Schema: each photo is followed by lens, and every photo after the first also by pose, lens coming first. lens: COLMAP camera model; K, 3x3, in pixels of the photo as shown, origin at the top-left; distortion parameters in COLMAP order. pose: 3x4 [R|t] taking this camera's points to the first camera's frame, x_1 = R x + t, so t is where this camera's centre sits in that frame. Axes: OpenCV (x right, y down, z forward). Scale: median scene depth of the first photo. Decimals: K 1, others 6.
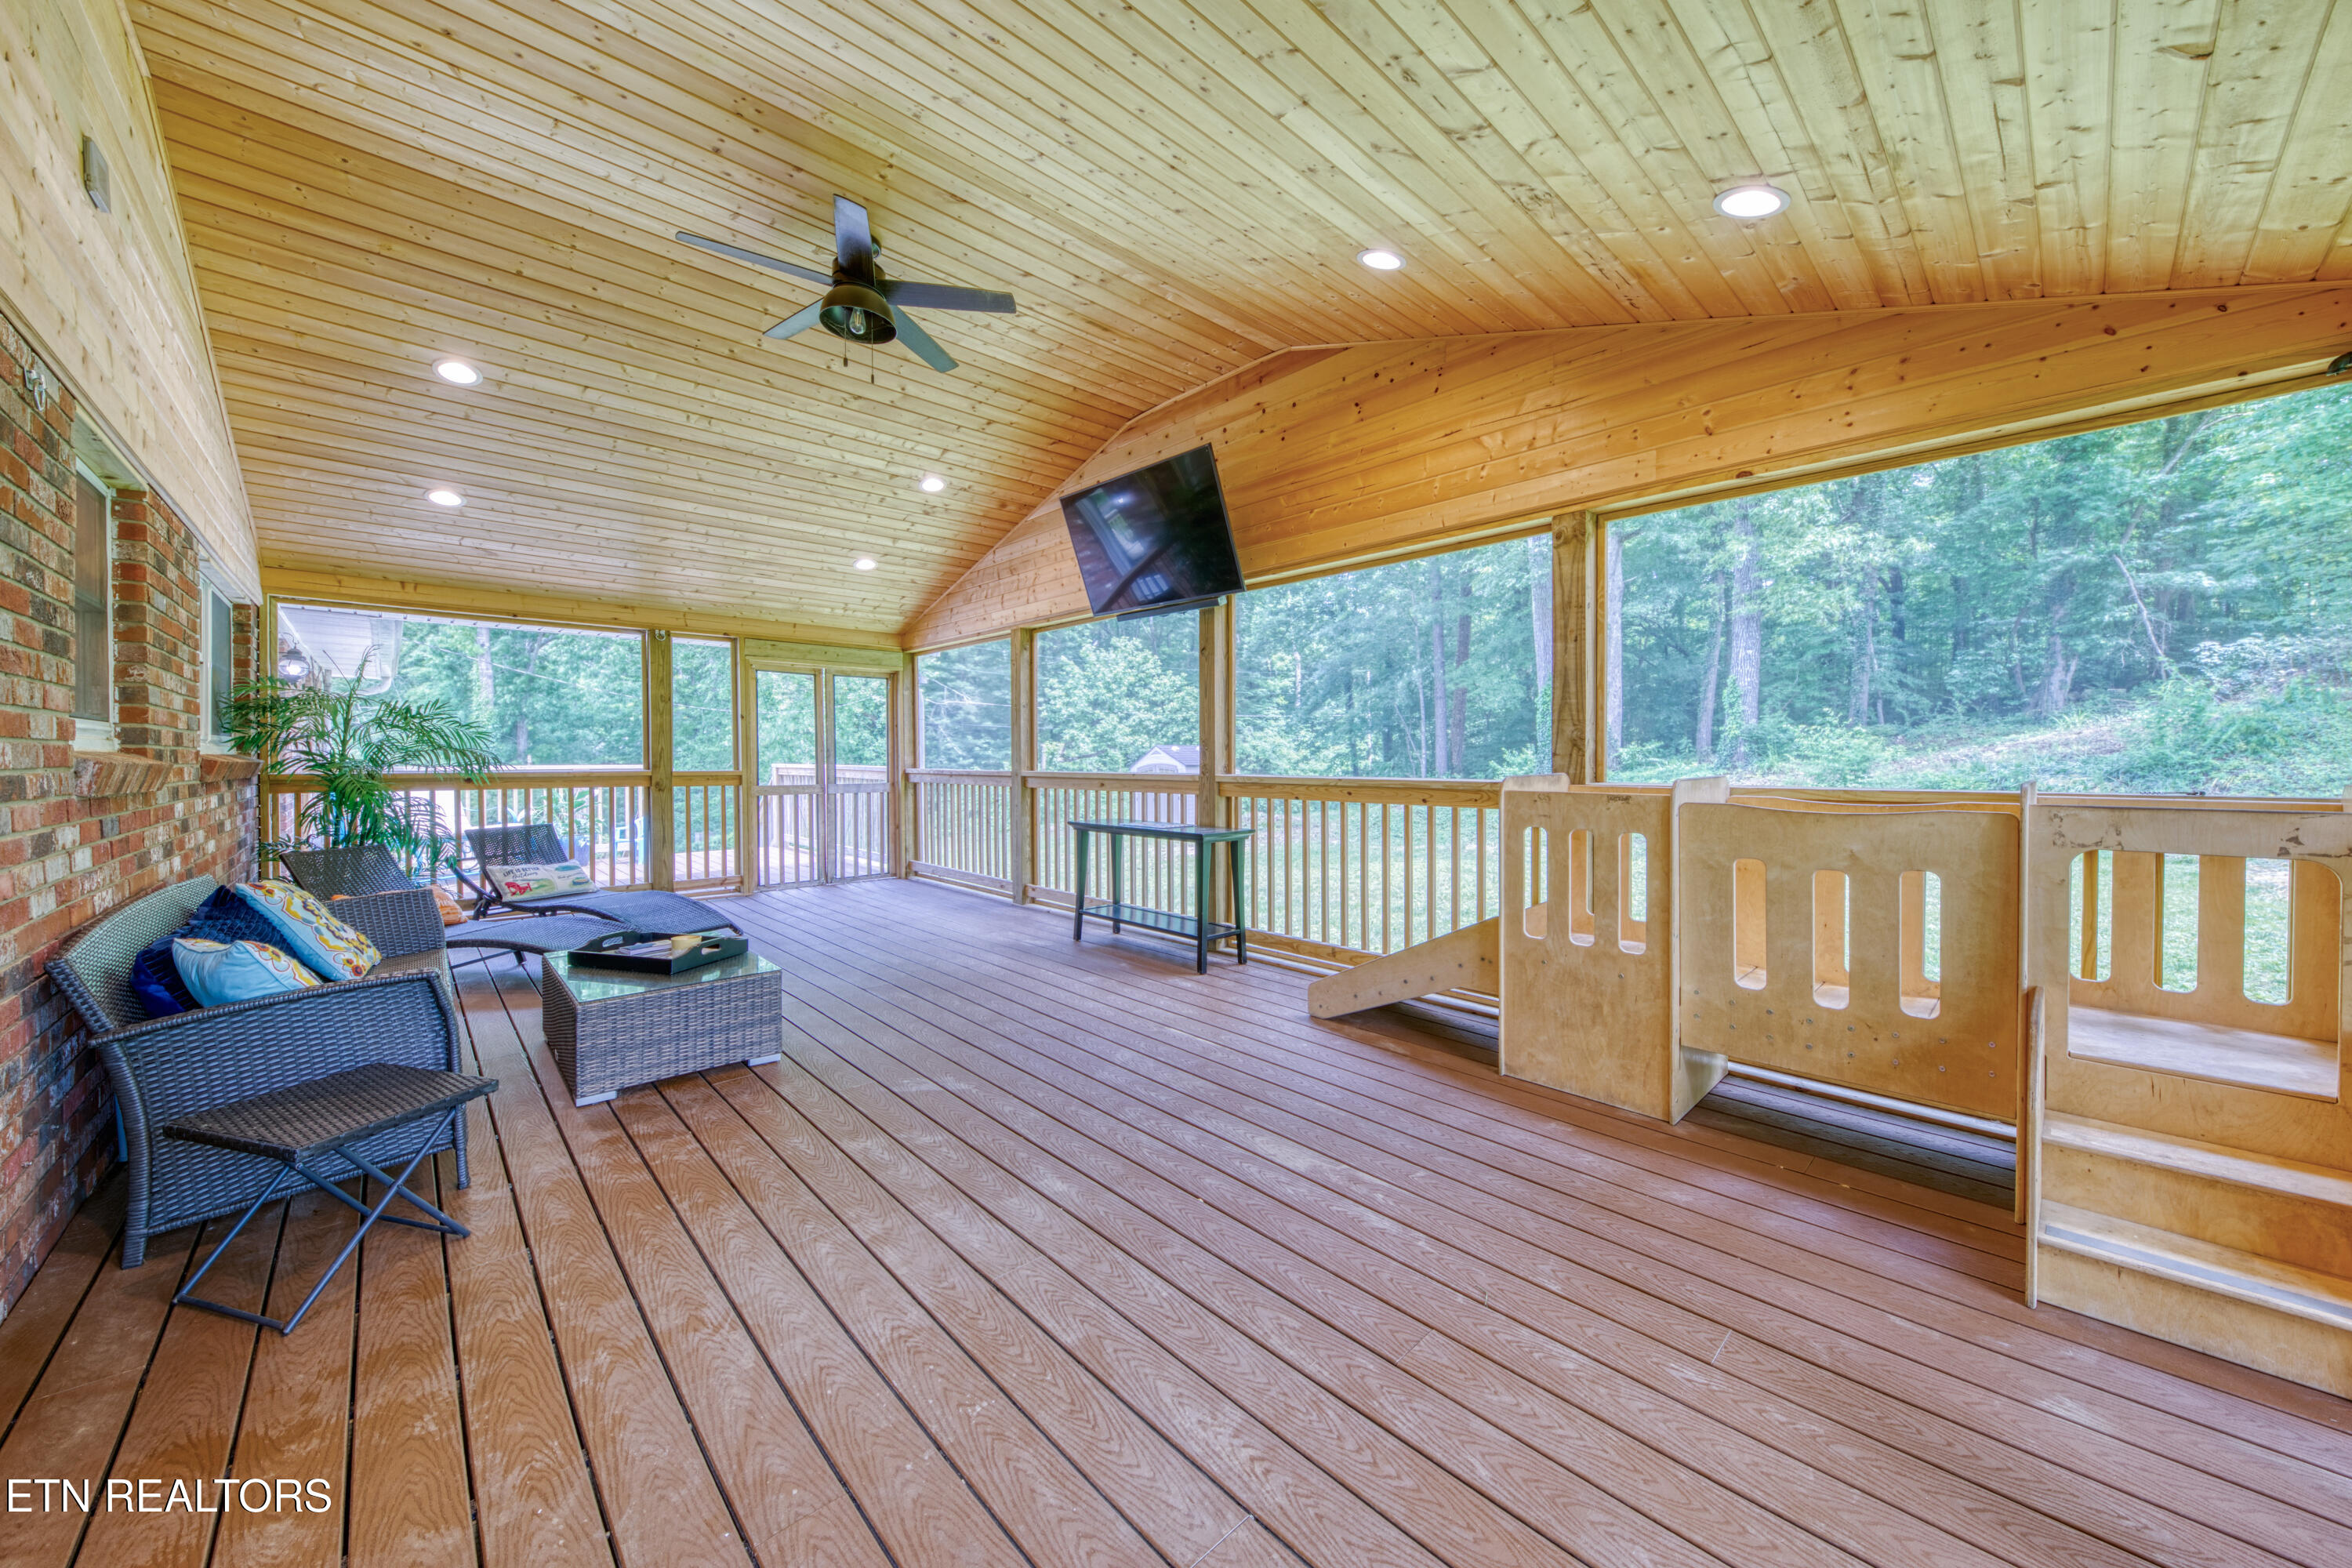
lens RADIAL K [[814.5, 0, 1176.0], [0, 814.5, 784.0], [0, 0, 1]] dist [0.000050, -0.000255]
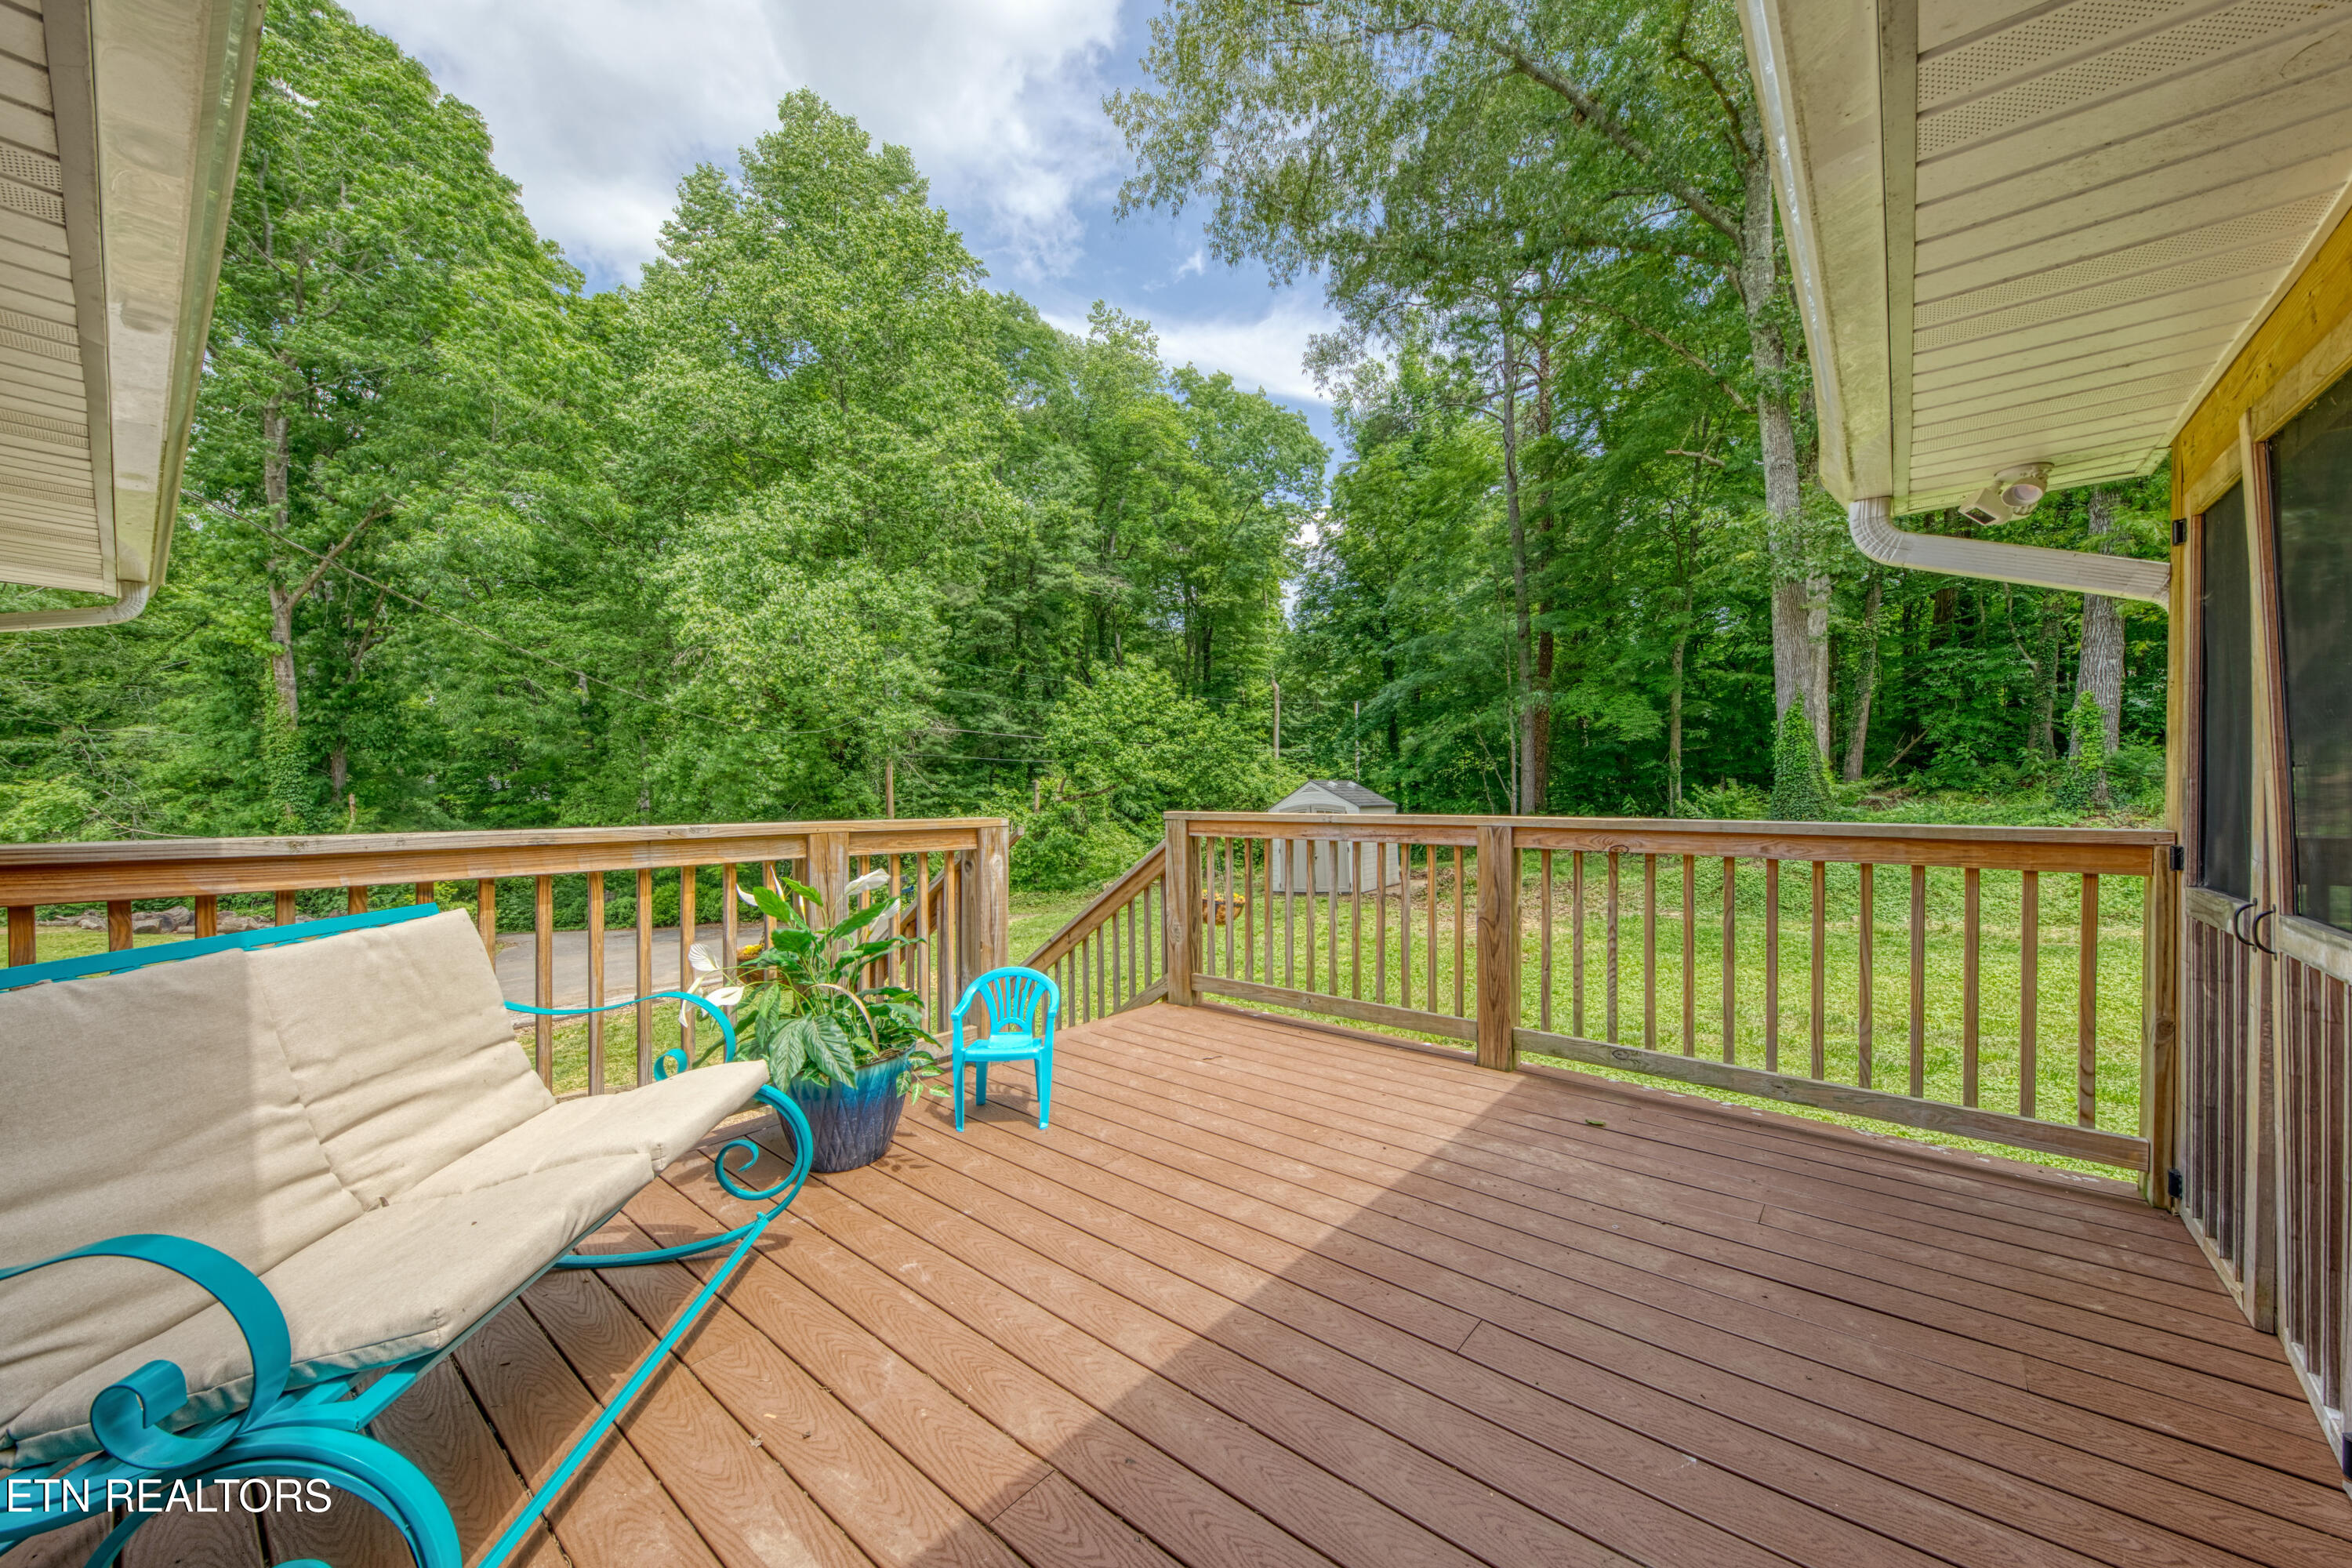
lens RADIAL K [[811.6, 0, 1171.3], [0, 811.6, 827.0], [0, 0, 1]] dist [0.001105, 0.000029]
pose [[0.990104, -0.005211, 0.140242, -0.157698], [0.004224, 0.999964, 0.007328, -0.005991], [-0.140275, -0.006663, 0.990090, 0.157985]]
